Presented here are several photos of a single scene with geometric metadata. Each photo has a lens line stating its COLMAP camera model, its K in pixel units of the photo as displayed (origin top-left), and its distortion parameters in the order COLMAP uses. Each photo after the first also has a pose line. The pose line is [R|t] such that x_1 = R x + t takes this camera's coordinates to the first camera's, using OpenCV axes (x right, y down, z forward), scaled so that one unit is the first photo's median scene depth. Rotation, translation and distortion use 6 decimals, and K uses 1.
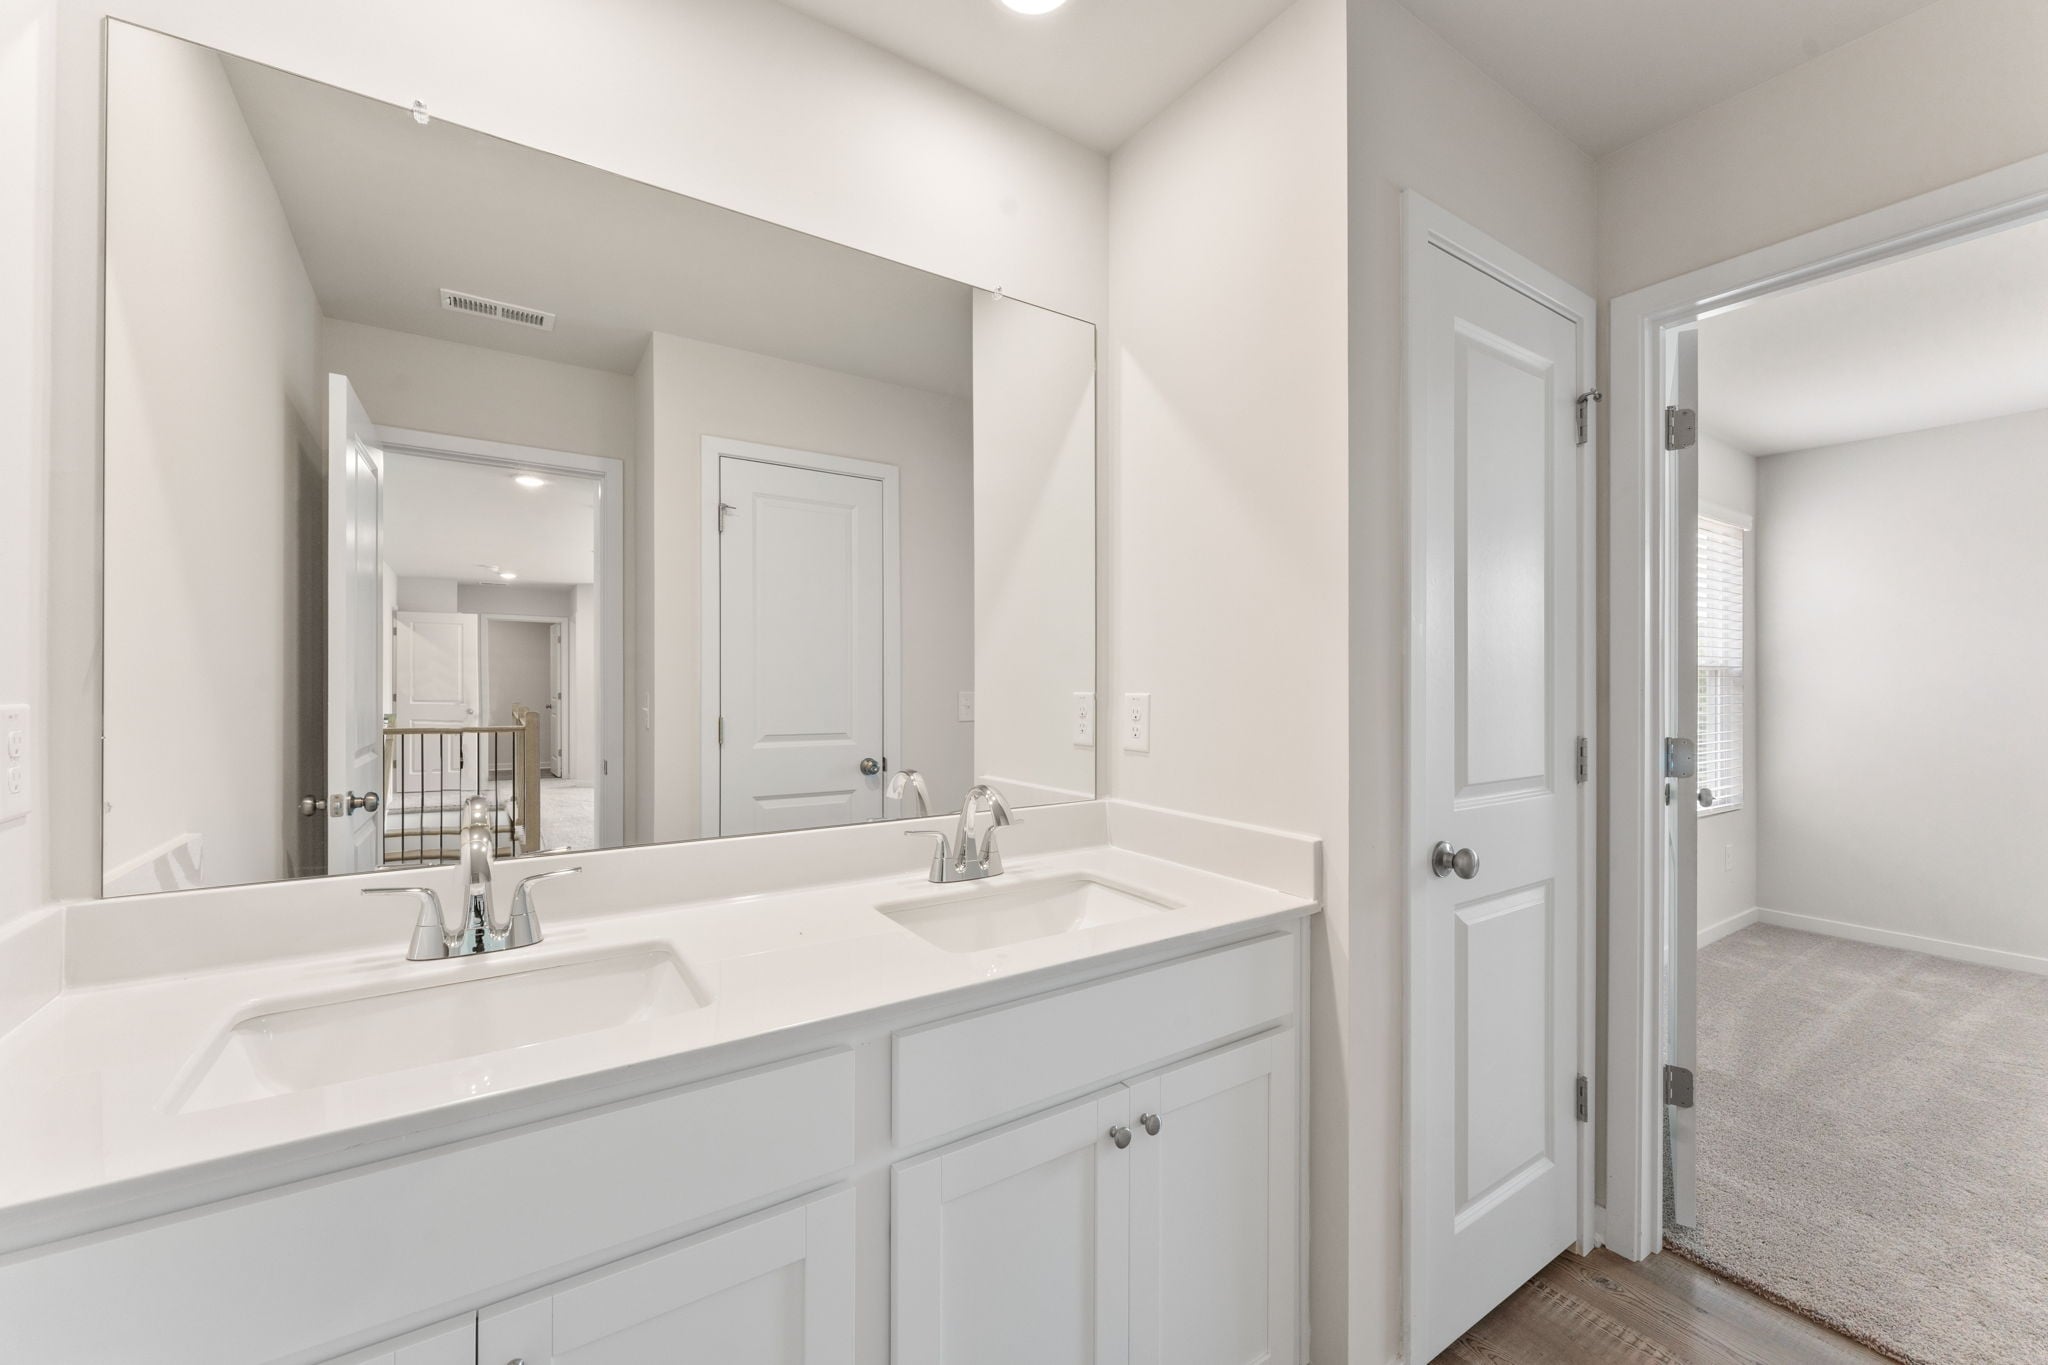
lens RADIAL K [[849.3, 0, 1029.8], [0, 849.3, 671.4], [0, 0, 1]] dist [-0.000448, -0.000106]
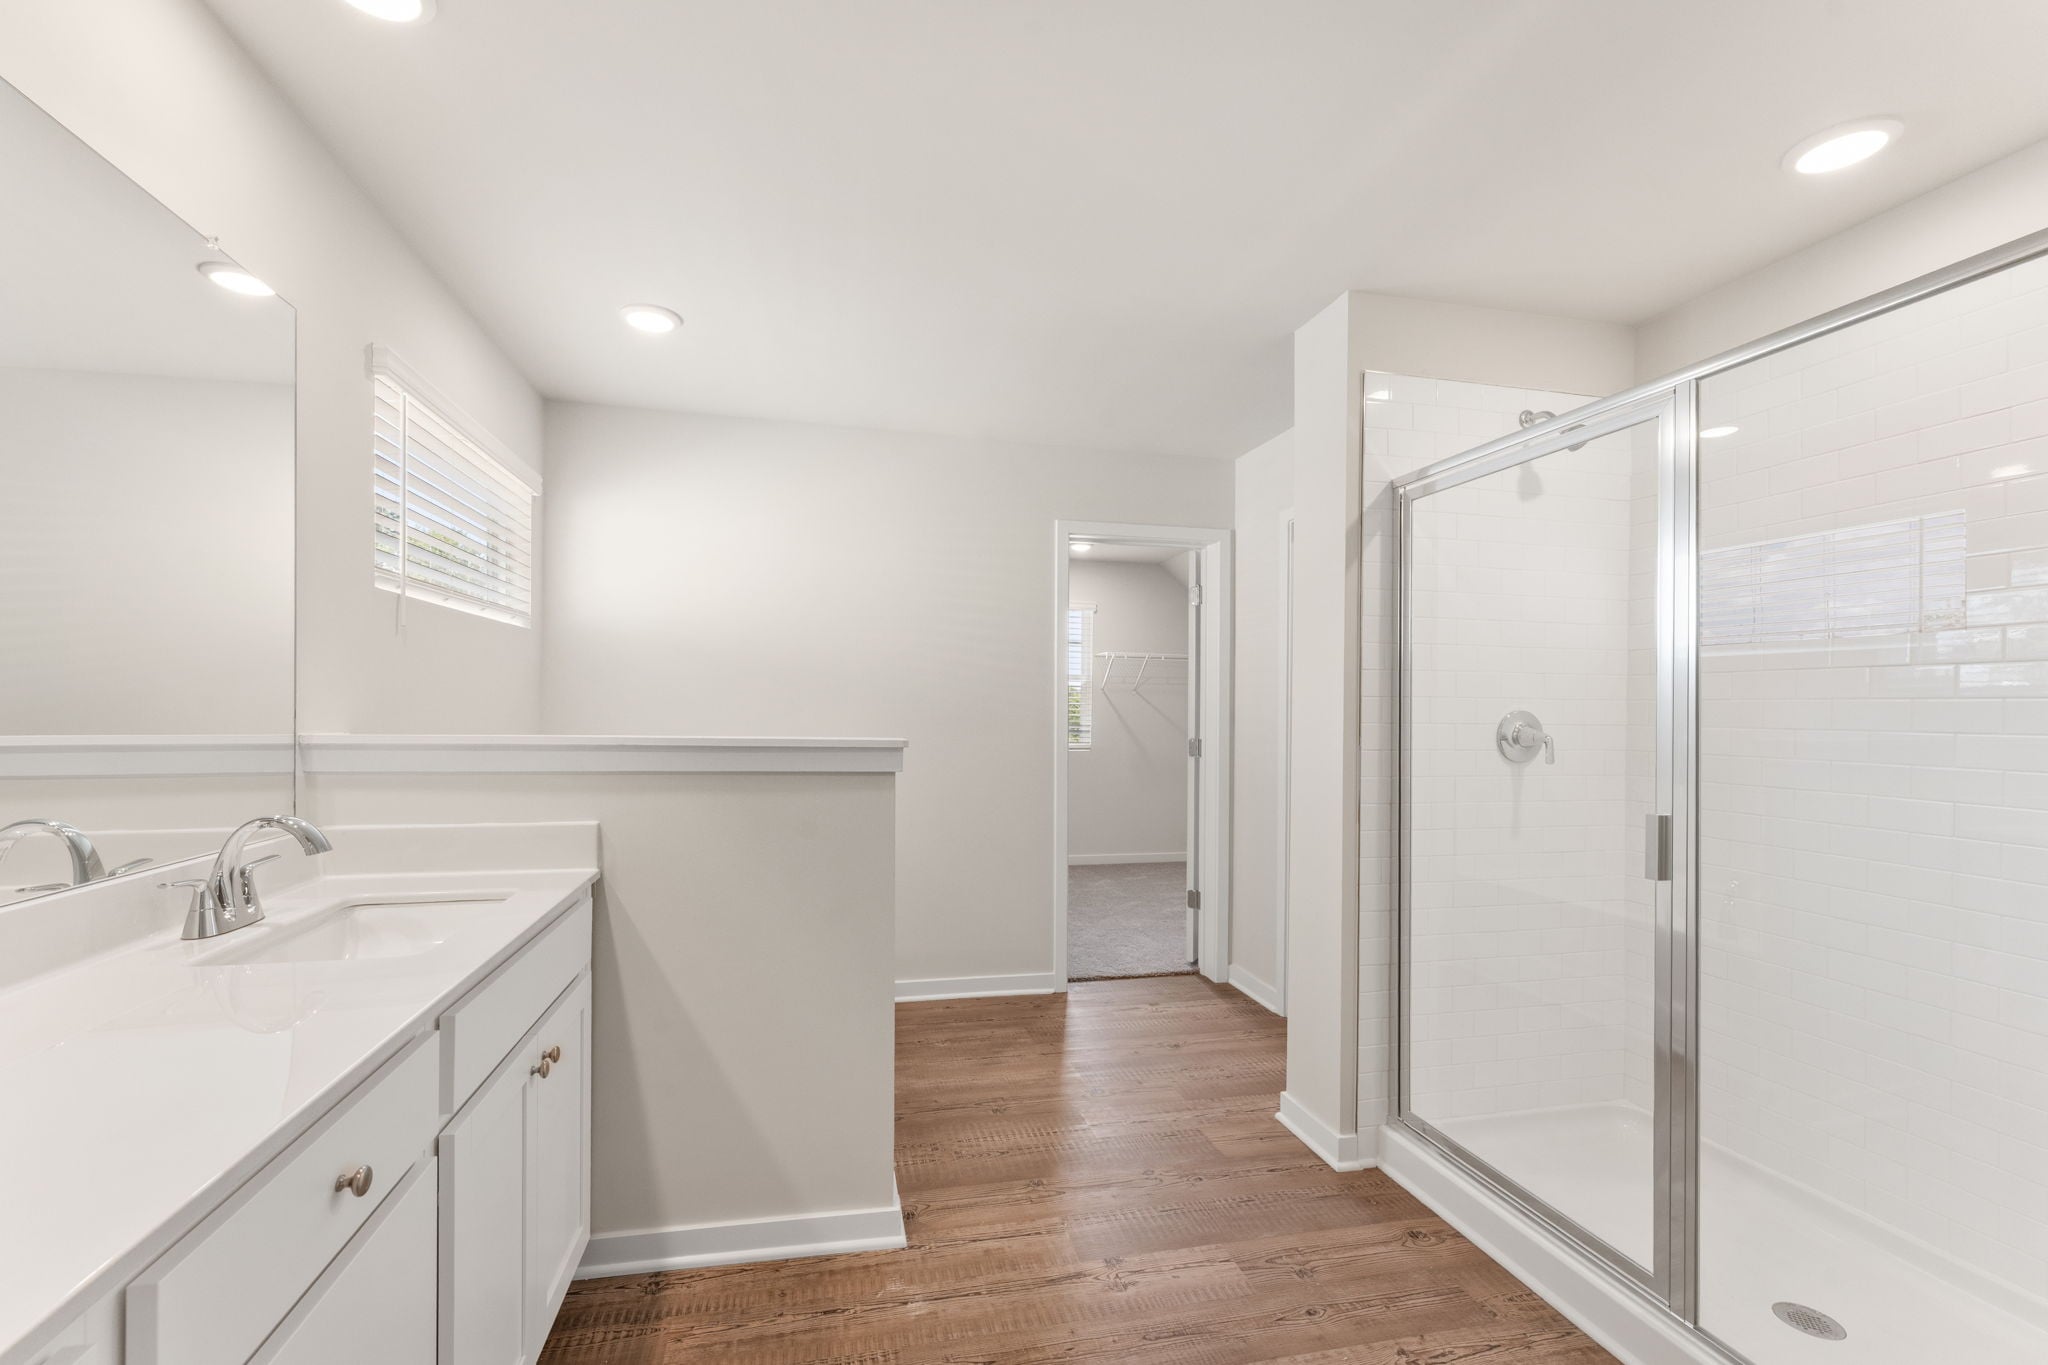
lens RADIAL K [[849.3, 0, 1010.1], [0, 849.3, 702.1], [0, 0, 1]] dist [-0.000448, -0.000106]
pose [[0.374922, 0.000219, 0.927056, -0.642945], [-0.013755, 0.999891, 0.005327, -0.002903], [-0.926954, -0.014749, 0.374884, -0.073547]]
